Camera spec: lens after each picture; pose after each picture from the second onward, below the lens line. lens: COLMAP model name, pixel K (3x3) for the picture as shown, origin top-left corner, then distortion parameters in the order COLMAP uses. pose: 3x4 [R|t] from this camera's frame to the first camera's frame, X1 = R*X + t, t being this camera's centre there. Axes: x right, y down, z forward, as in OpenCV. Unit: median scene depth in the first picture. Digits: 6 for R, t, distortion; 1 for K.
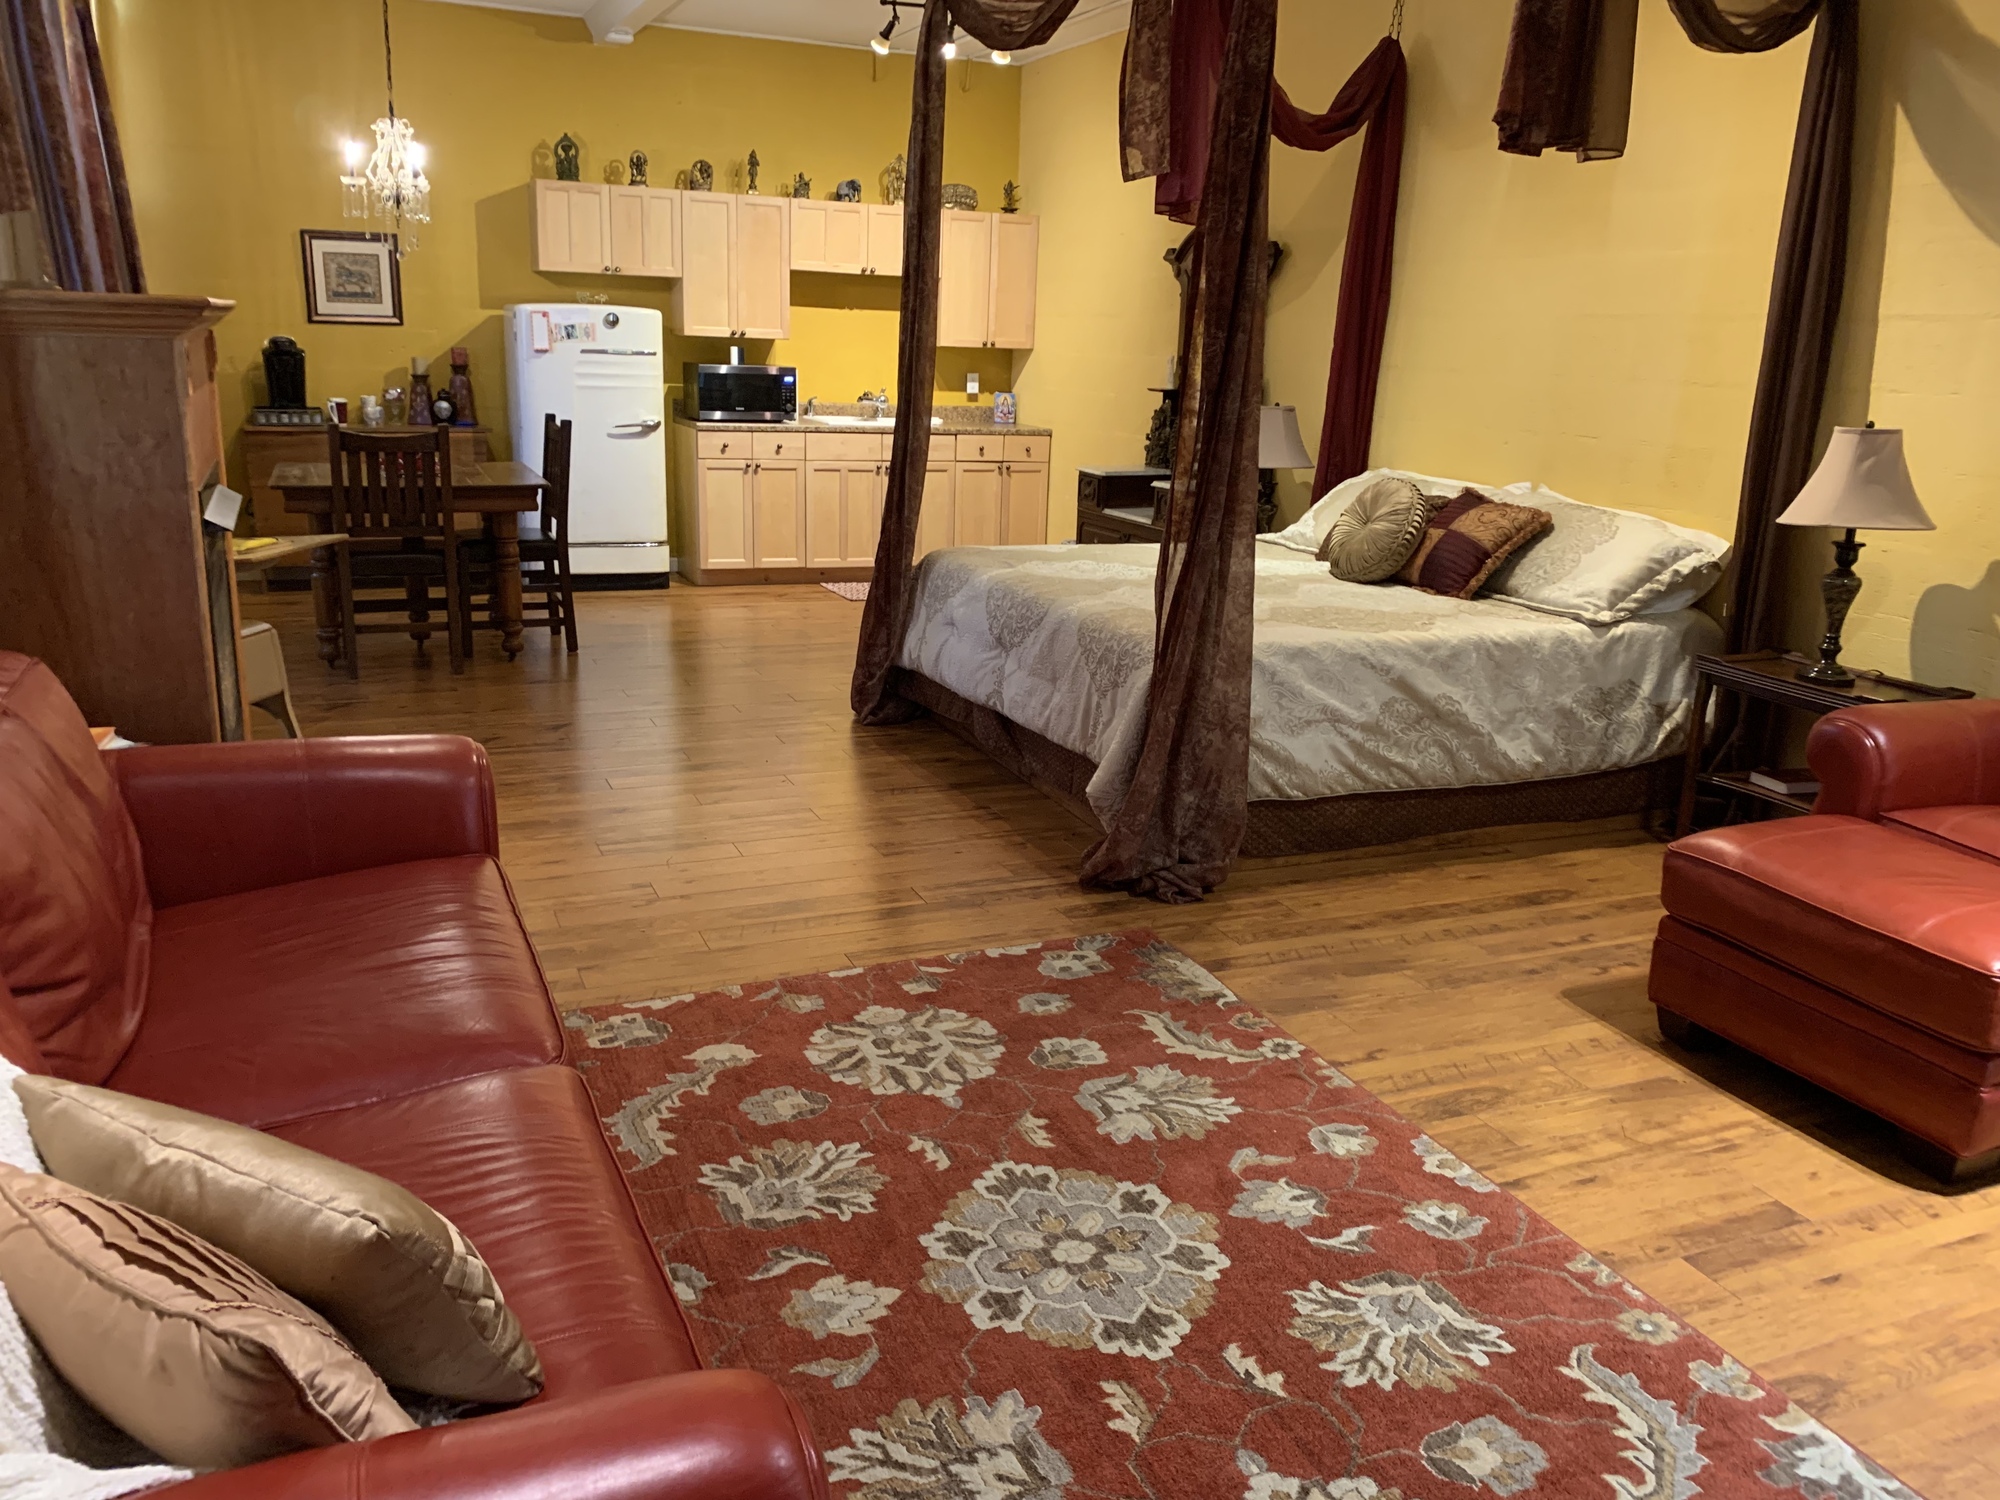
lens RADIAL K [[1574.0, 0, 1000.0], [0, 1574.0, 750.0], [0, 0, 1]] dist [0.005525, 0.002002]
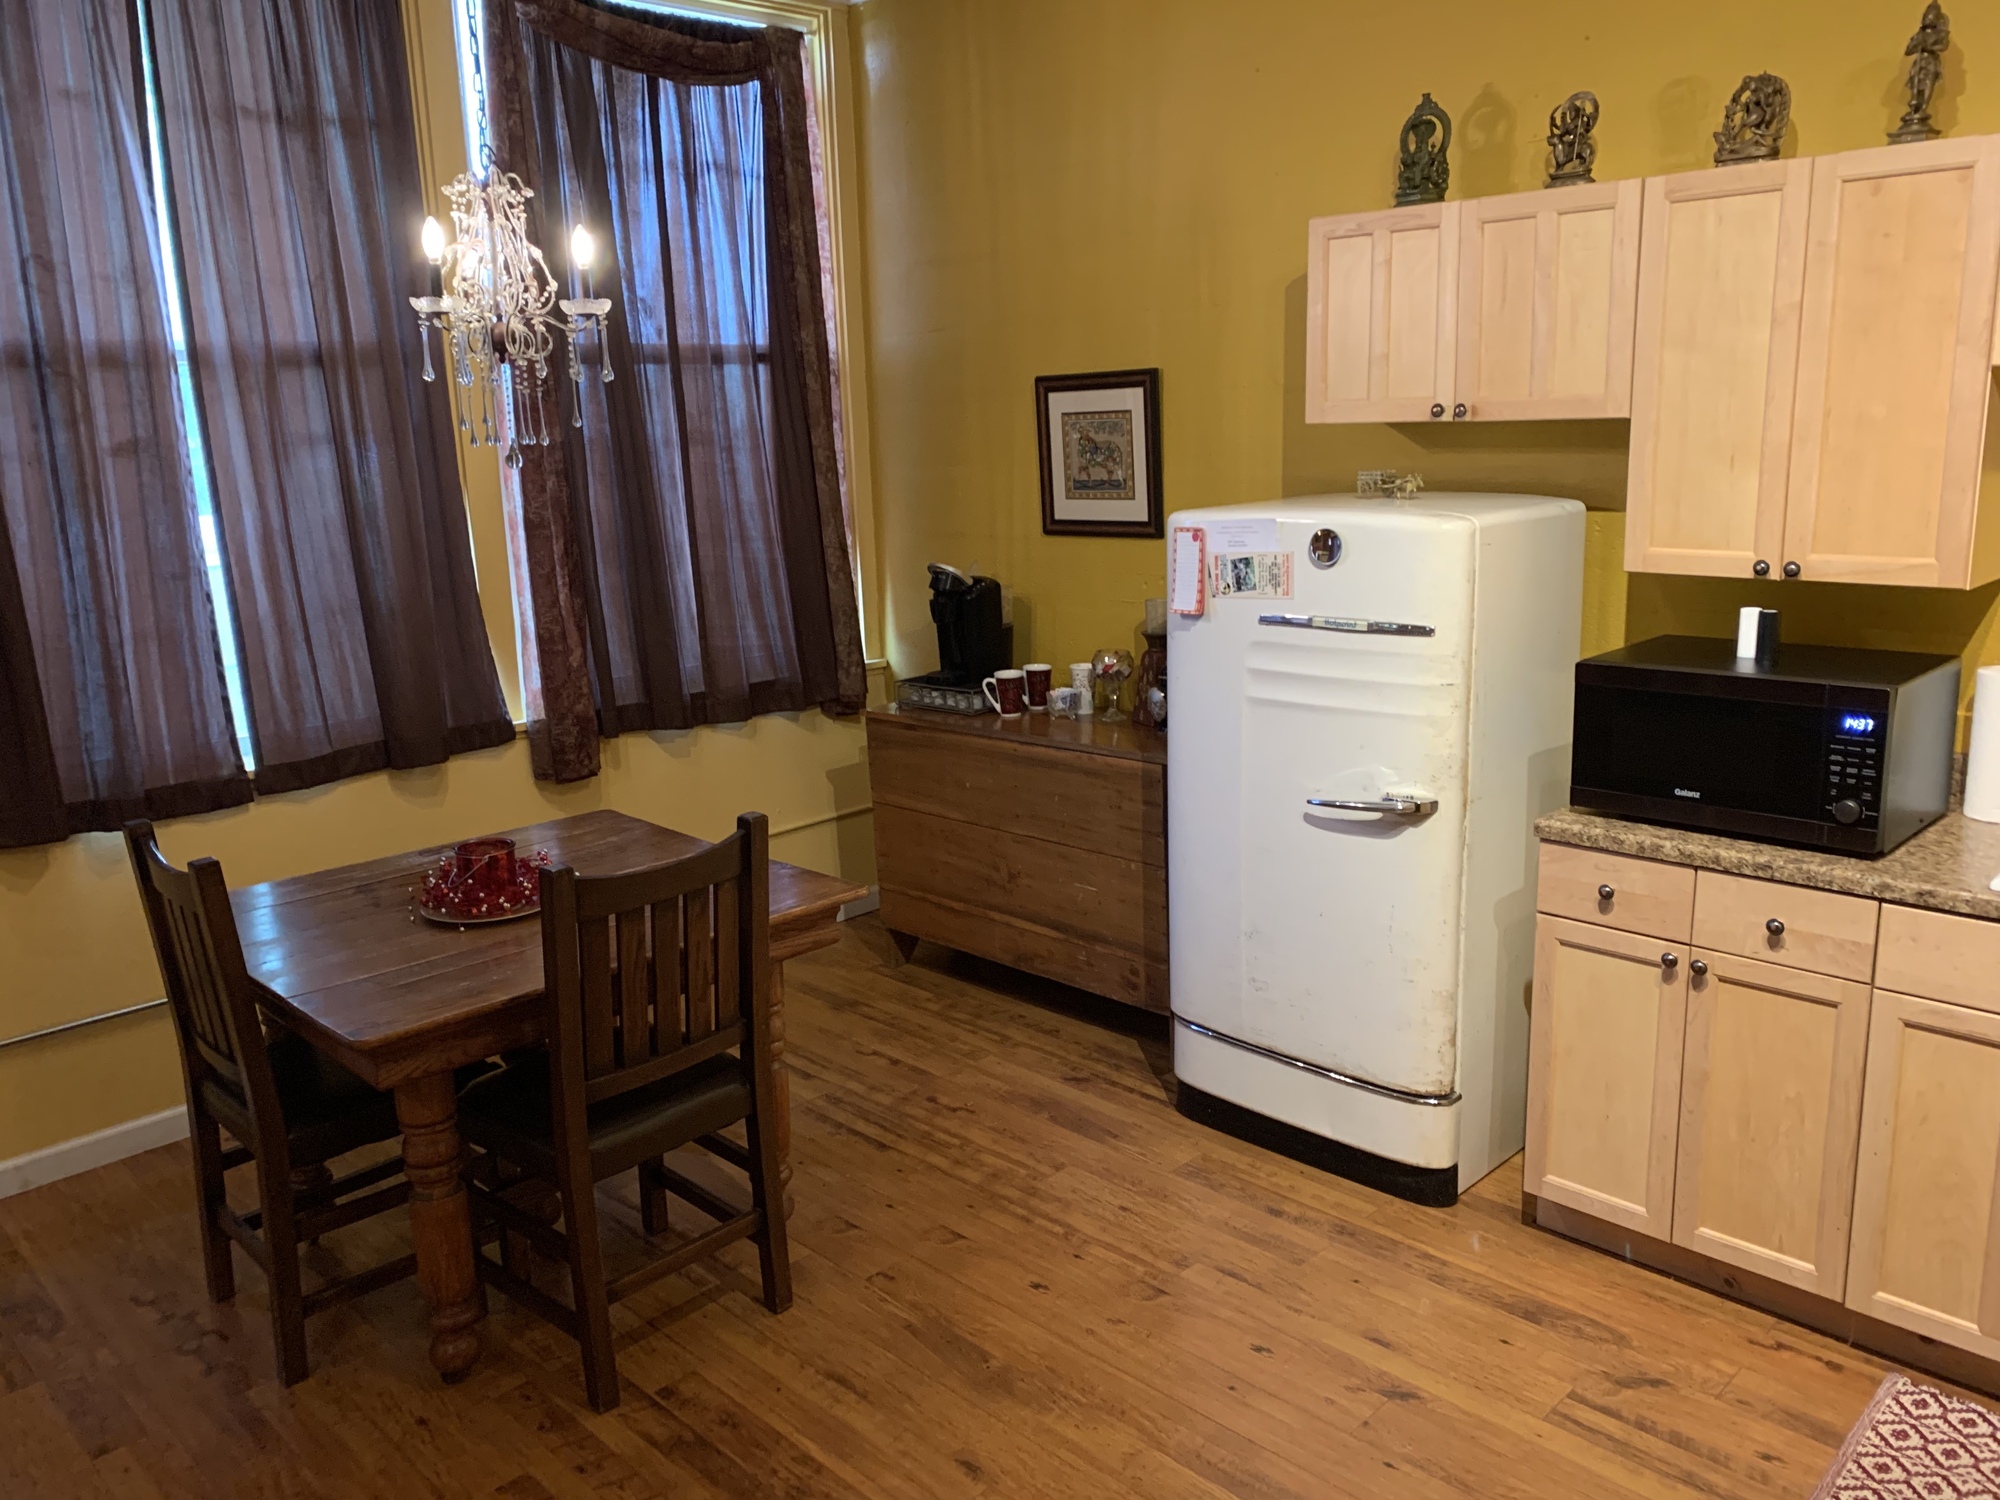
lens RADIAL K [[1574.0, 0, 1000.0], [0, 1574.0, 750.0], [0, 0, 1]] dist [0.005525, 0.002002]
pose [[0.313238, 0.158776, -0.936308, 0.109152], [-0.185014, 0.977236, 0.103821, -0.243242], [0.931478, 0.140709, 0.335484, 0.777689]]
